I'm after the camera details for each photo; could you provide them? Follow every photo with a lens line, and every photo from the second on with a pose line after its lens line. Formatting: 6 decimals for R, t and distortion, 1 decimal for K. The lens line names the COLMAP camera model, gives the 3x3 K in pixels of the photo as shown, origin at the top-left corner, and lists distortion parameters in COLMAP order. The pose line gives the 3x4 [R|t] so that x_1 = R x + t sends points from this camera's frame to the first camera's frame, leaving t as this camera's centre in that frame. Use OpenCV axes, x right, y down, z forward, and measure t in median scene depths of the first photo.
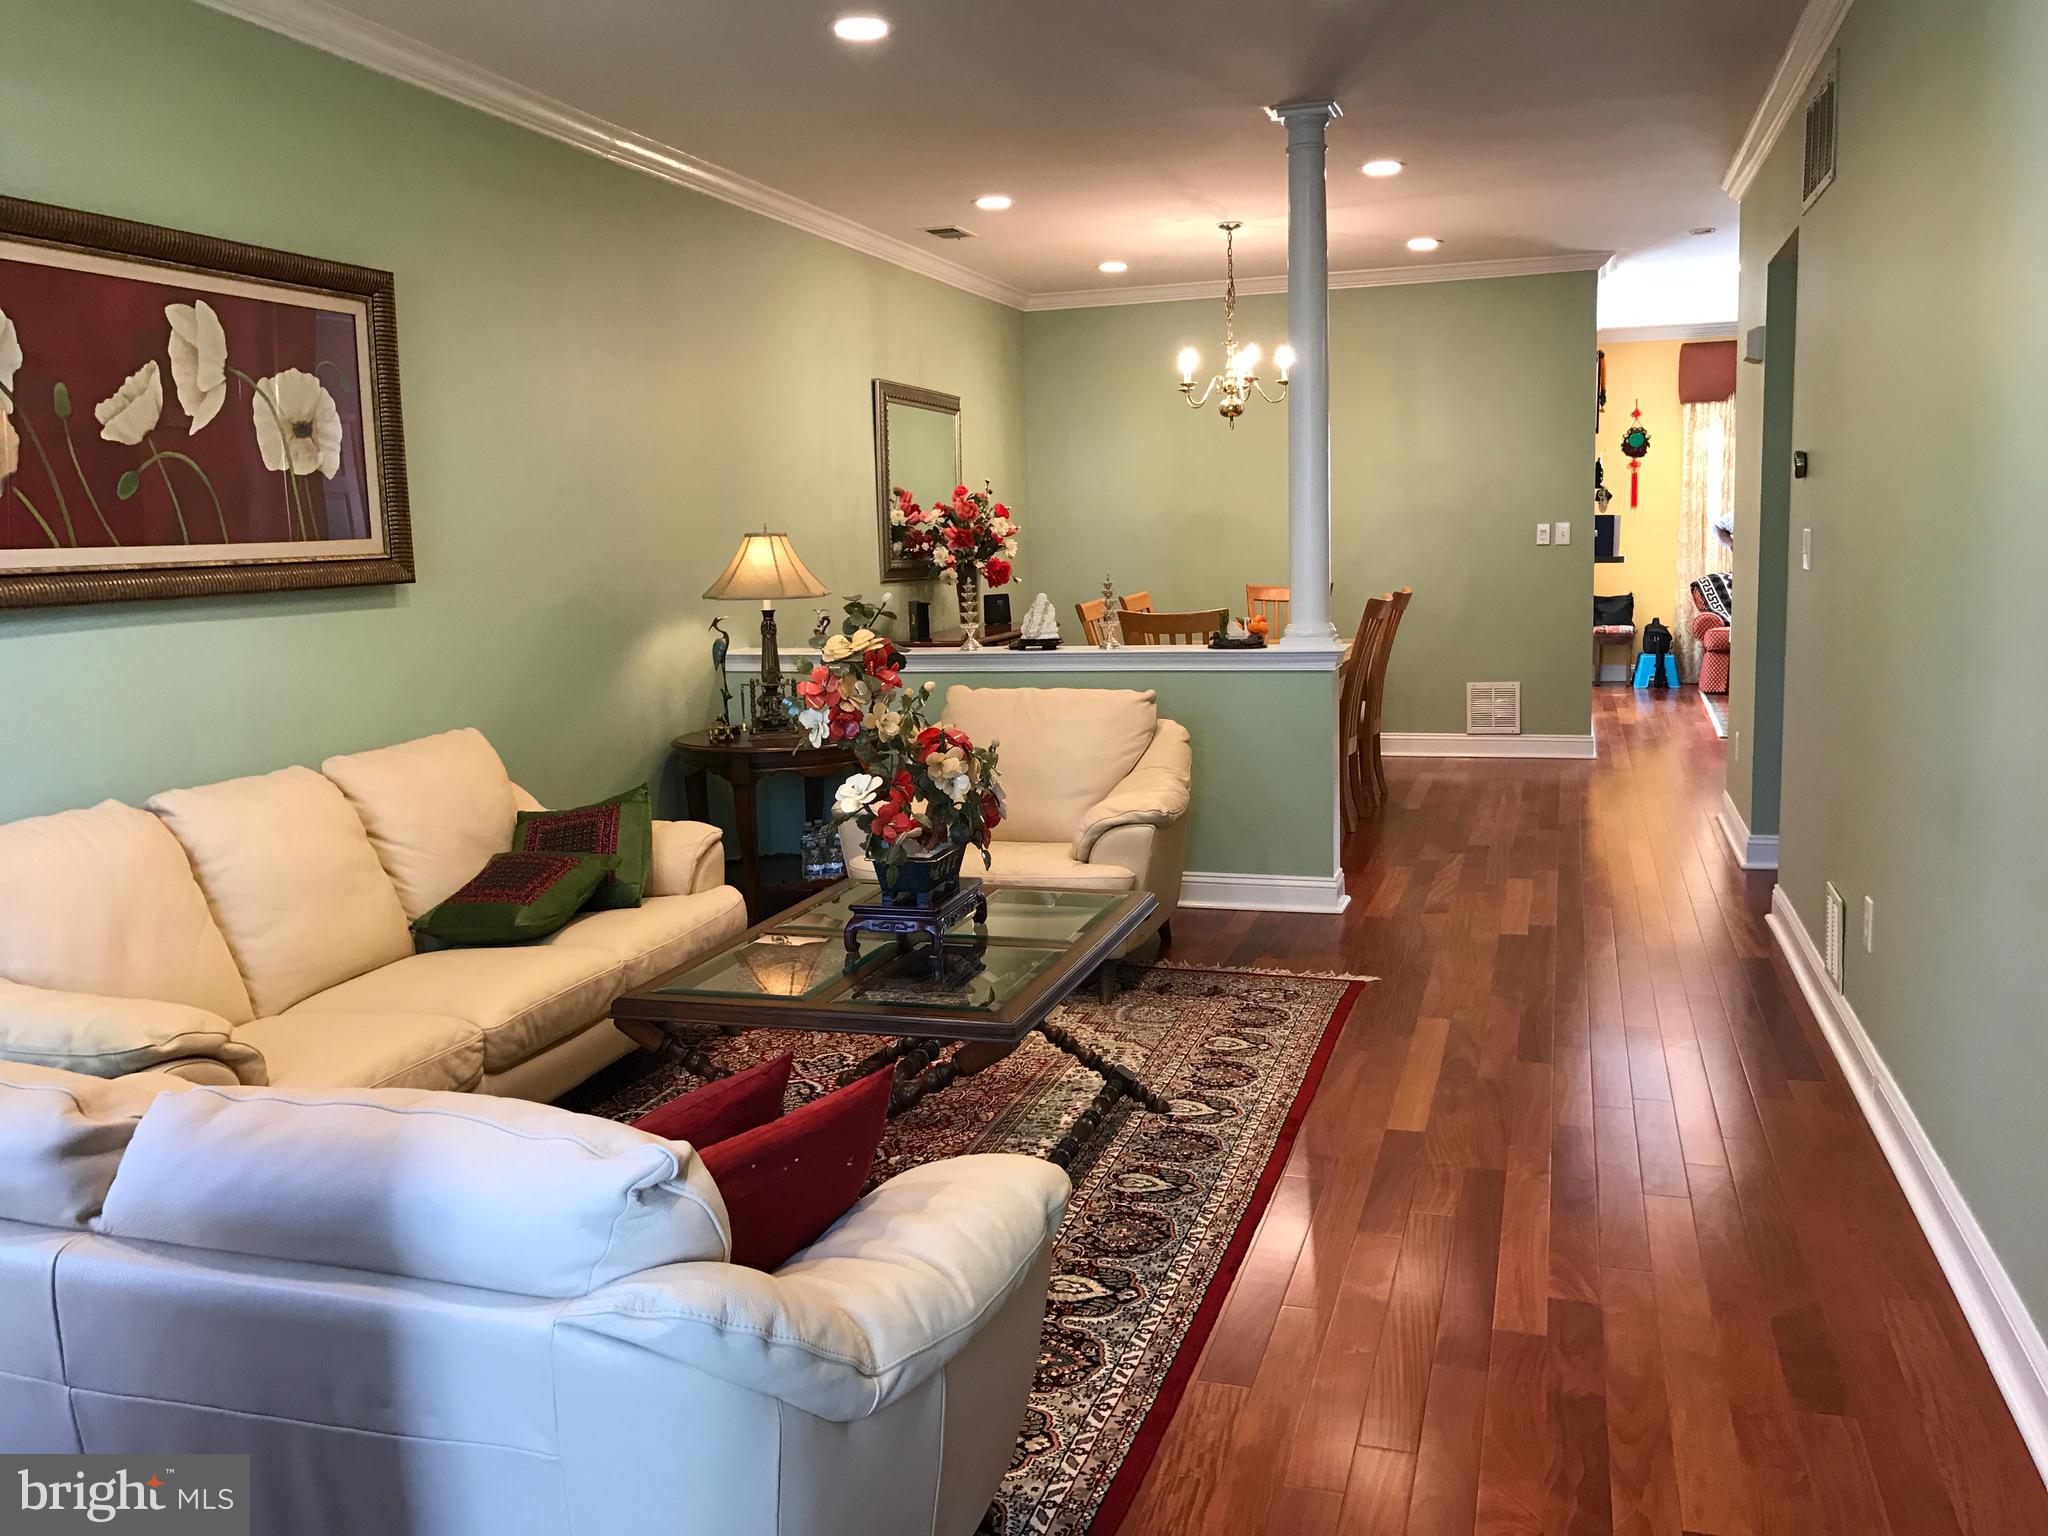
lens RADIAL K [[1686.8, 0, 1020.6], [0, 1686.8, 766.3], [0, 0, 1]] dist [0.062755, 0.005423]
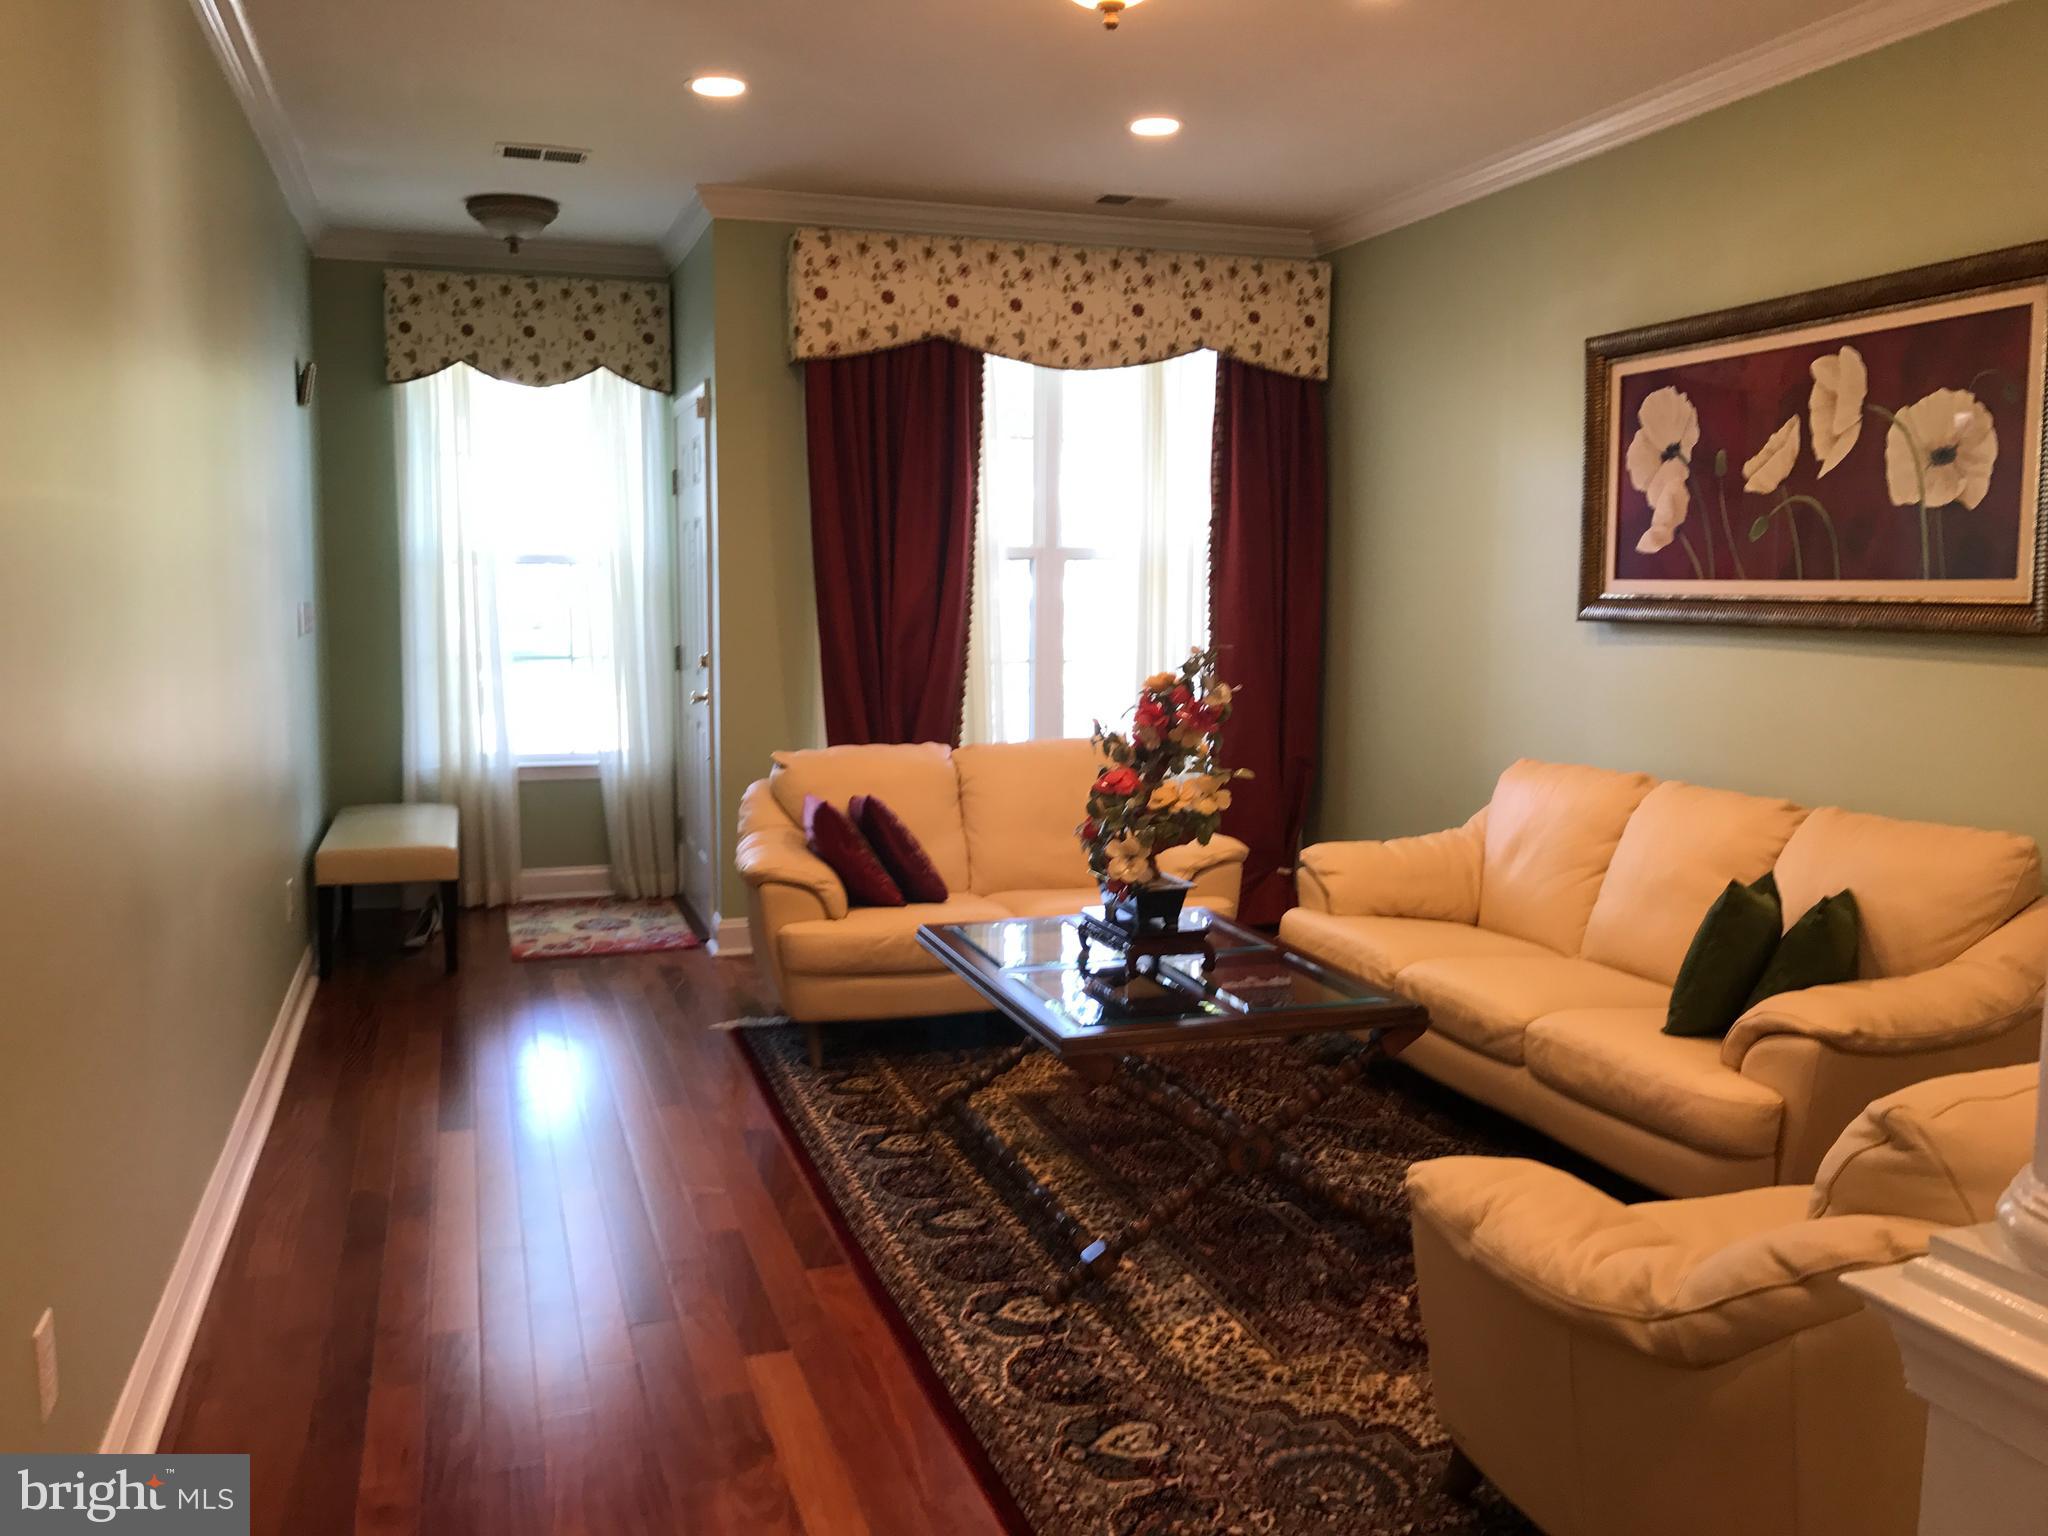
lens RADIAL K [[1686.8, 0, 1020.7], [0, 1686.8, 766.5], [0, 0, 1]] dist [0.062755, 0.005423]
pose [[-0.808308, 0.093596, -0.581273, 0.549518], [-0.066064, 0.966629, 0.247514, -0.248756], [0.585041, 0.238469, -0.775151, 1.566781]]
